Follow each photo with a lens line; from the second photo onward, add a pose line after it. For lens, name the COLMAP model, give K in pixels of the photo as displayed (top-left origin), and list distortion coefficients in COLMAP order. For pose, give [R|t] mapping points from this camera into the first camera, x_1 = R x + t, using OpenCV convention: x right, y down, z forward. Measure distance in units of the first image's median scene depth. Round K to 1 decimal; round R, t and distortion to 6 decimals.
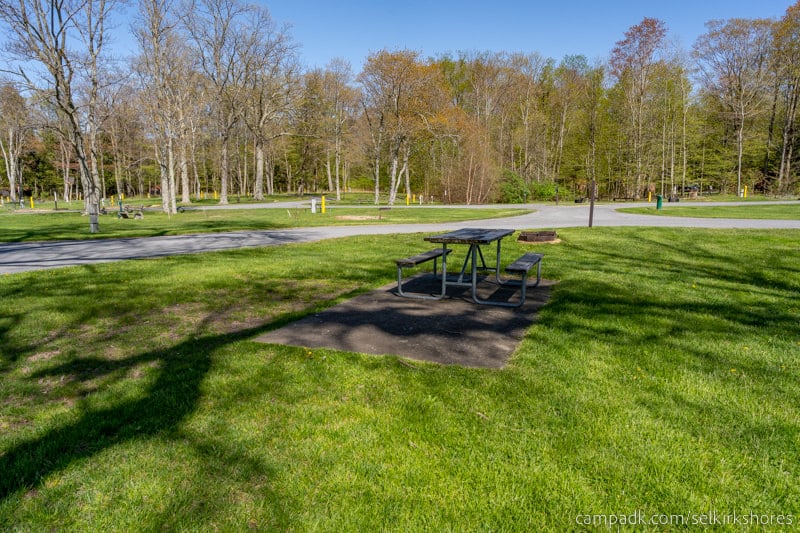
lens RADIAL K [[563.0, 0, 405.6], [0, 563.0, 268.5], [0, 0, 1]] dist [0.001433, -0.006793]
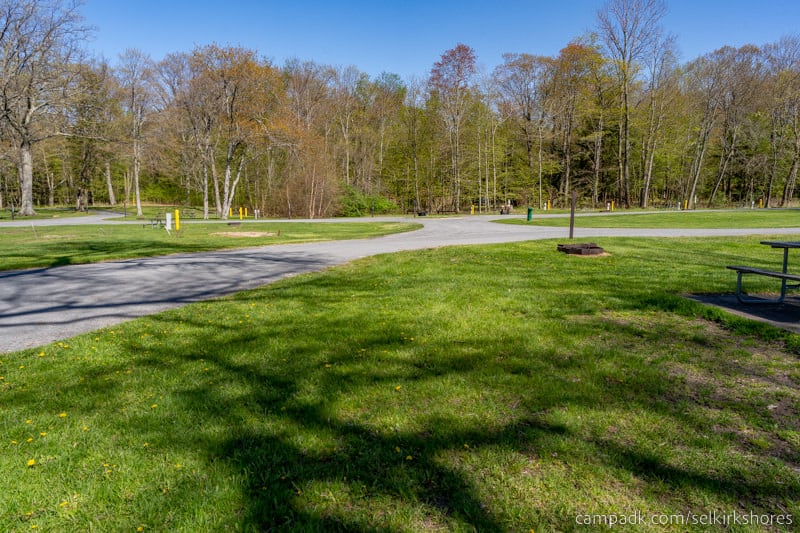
lens RADIAL K [[563.0, 0, 398.8], [0, 563.0, 266.7], [0, 0, 1]] dist [0.001433, -0.006793]
pose [[0.912729, -0.042992, 0.406296, -0.137064], [0.054518, 0.998371, -0.016831, -0.009013], [-0.404911, 0.037513, 0.913586, 0.083000]]
